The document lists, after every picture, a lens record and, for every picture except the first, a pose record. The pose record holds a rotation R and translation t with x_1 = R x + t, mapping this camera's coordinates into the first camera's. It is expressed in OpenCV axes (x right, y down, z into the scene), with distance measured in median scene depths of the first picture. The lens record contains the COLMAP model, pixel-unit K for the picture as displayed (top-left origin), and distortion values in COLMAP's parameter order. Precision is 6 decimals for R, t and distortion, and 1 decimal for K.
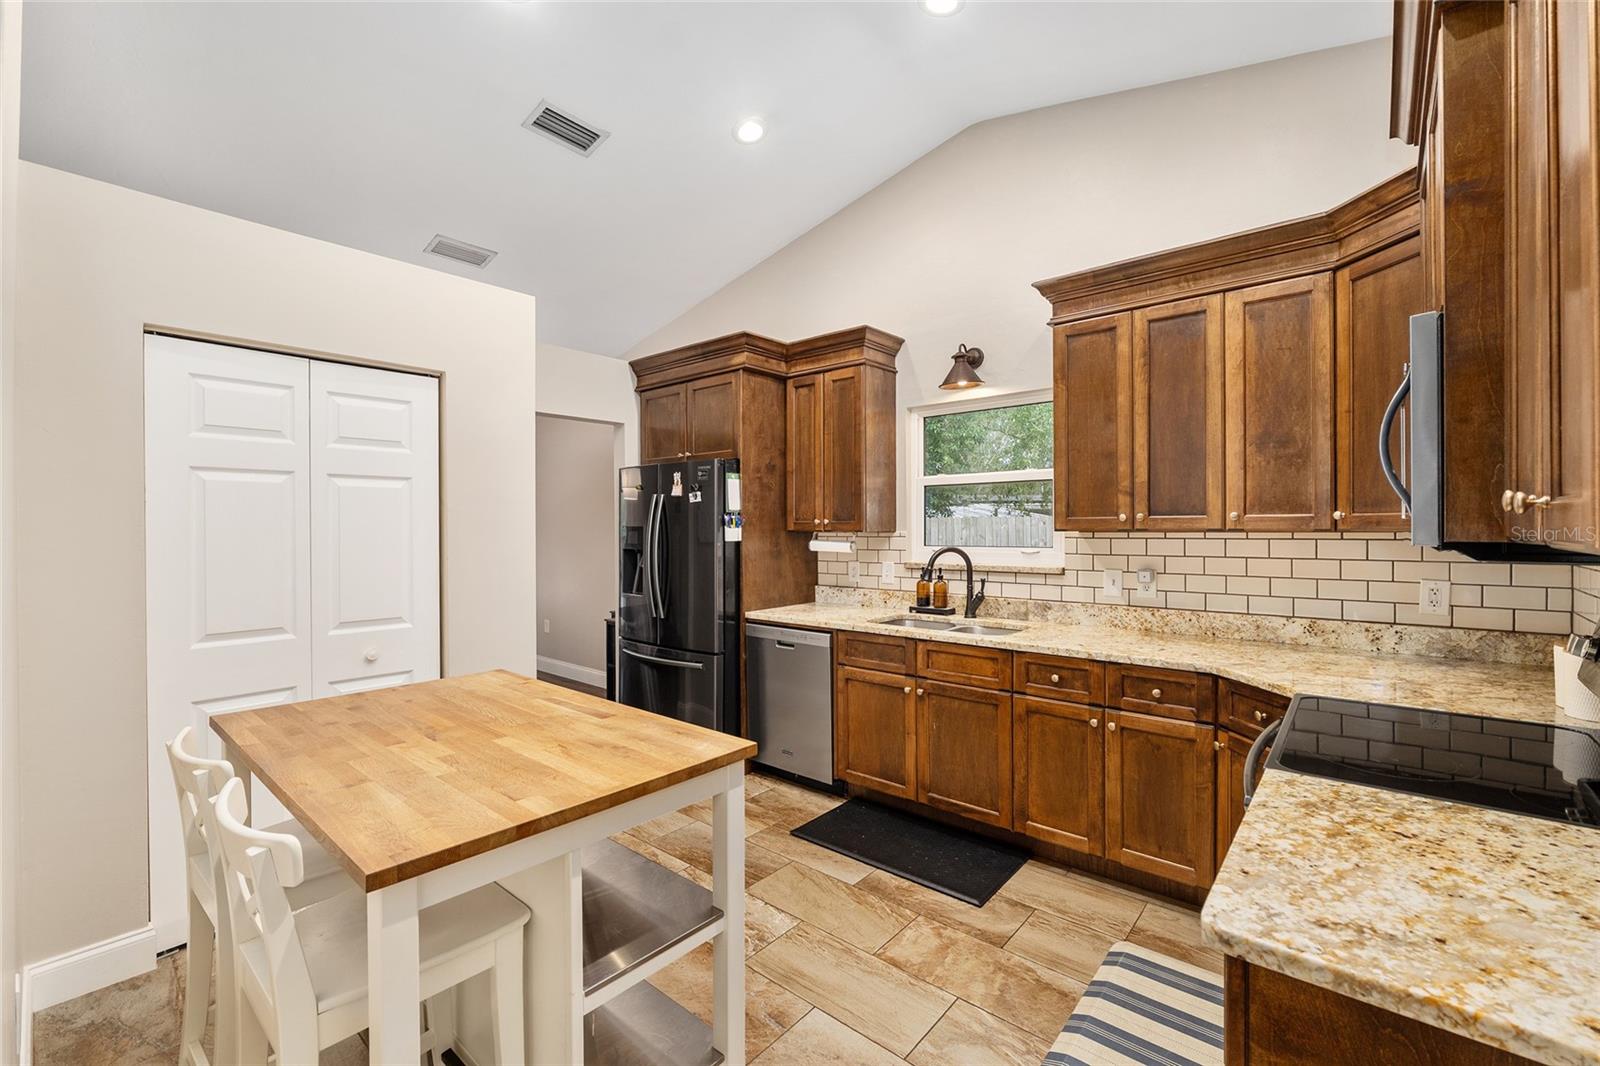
lens RADIAL K [[675.3, 0, 795.3], [0, 675.3, 524.6], [0, 0, 1]] dist [-0.016969, 0.000075]
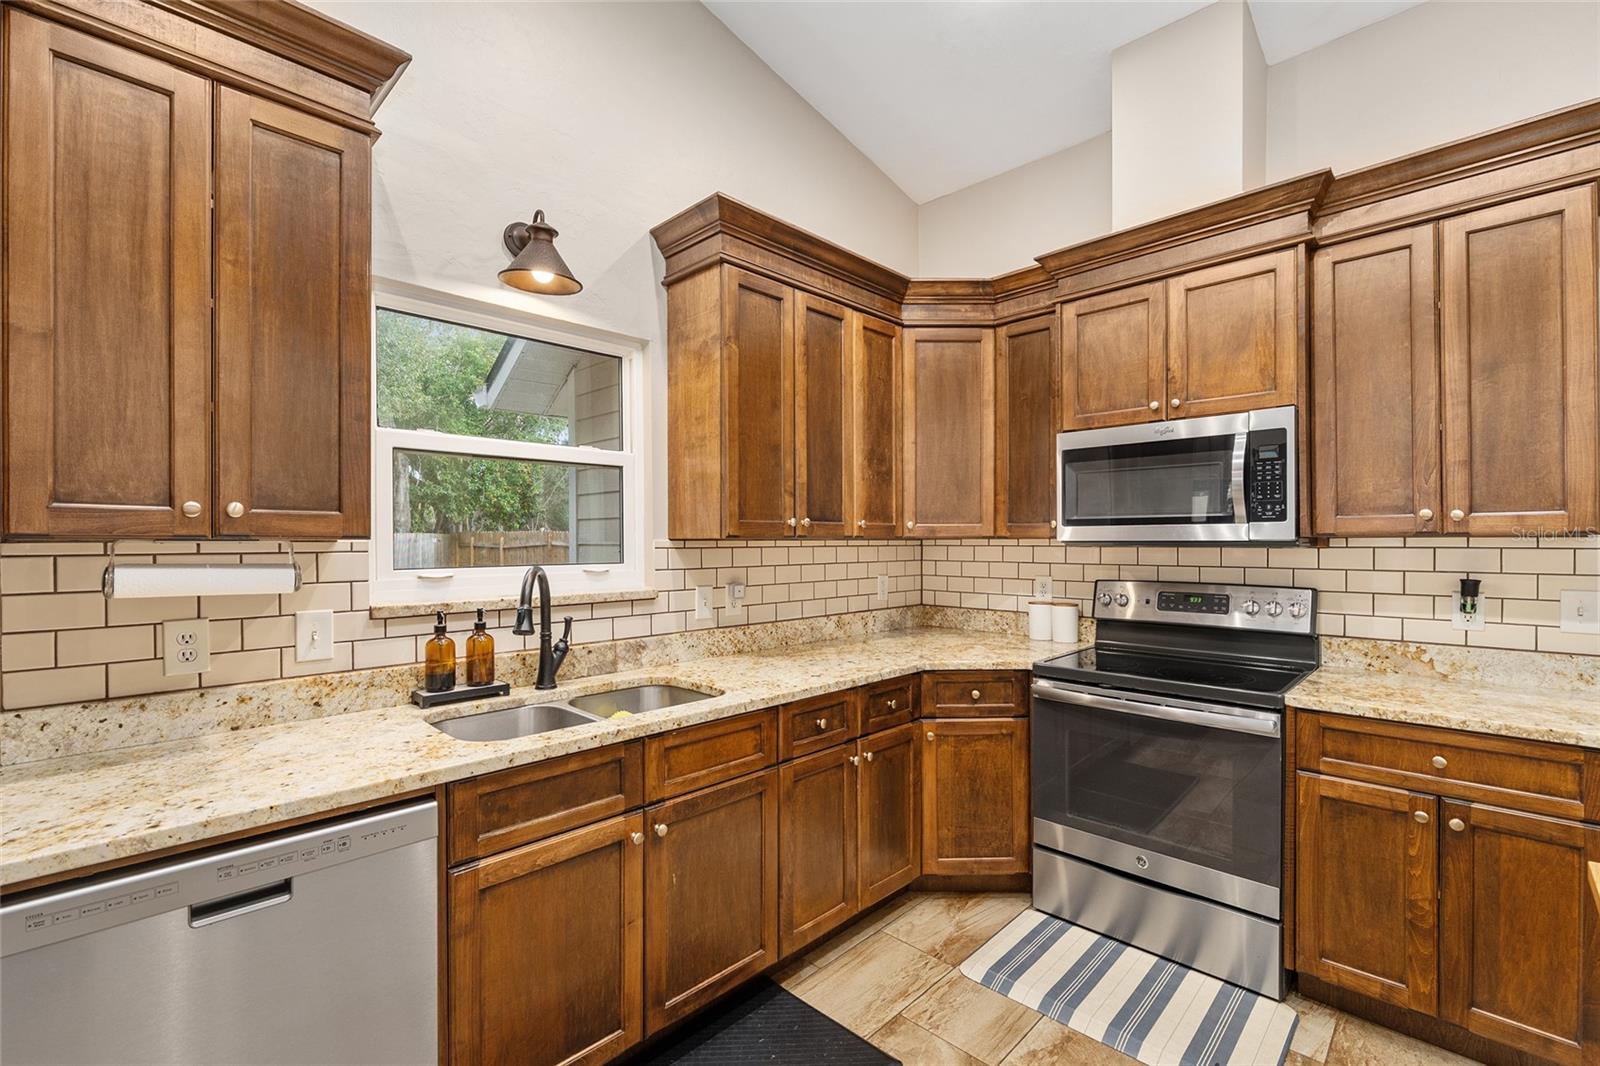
lens RADIAL K [[701.6, 0, 804.1], [0, 701.6, 540.9], [0, 0, 1]] dist [0.000438, -0.000117]
pose [[0.054260, 0.003709, 0.998520, -0.385356], [-0.002761, 0.999990, -0.003564, 0.015211], [-0.998523, -0.002563, 0.054270, 0.865433]]
